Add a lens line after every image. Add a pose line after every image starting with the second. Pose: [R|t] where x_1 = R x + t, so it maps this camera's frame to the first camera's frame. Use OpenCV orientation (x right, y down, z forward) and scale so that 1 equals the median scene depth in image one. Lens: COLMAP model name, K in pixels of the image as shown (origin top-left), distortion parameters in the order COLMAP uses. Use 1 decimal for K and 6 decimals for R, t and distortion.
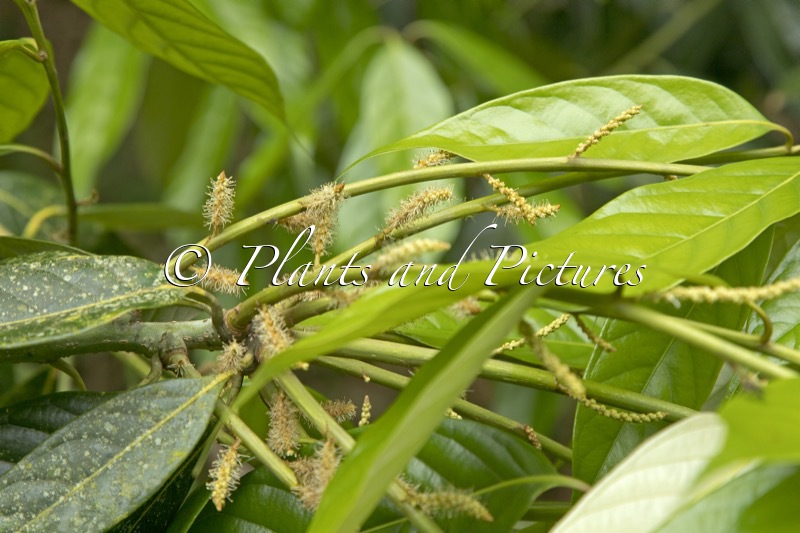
lens RADIAL K [[2442.2, 0, 400.2], [0, 2442.2, 266.0], [0, 0, 1]] dist [0.308742, 0.000000]
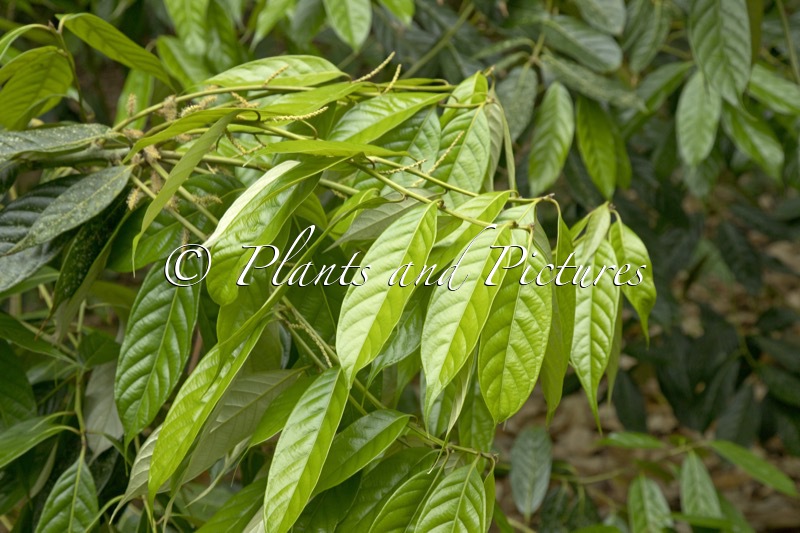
lens RADIAL K [[1686.7, 0, 399.9], [0, 1686.7, 266.9], [0, 0, 1]] dist [0.257770, 0.000000]
pose [[0.999269, -0.038150, 0.002264, 0.213062], [0.038167, 0.999243, -0.007588, 0.179693], [-0.001973, 0.007669, 0.999969, -0.886776]]
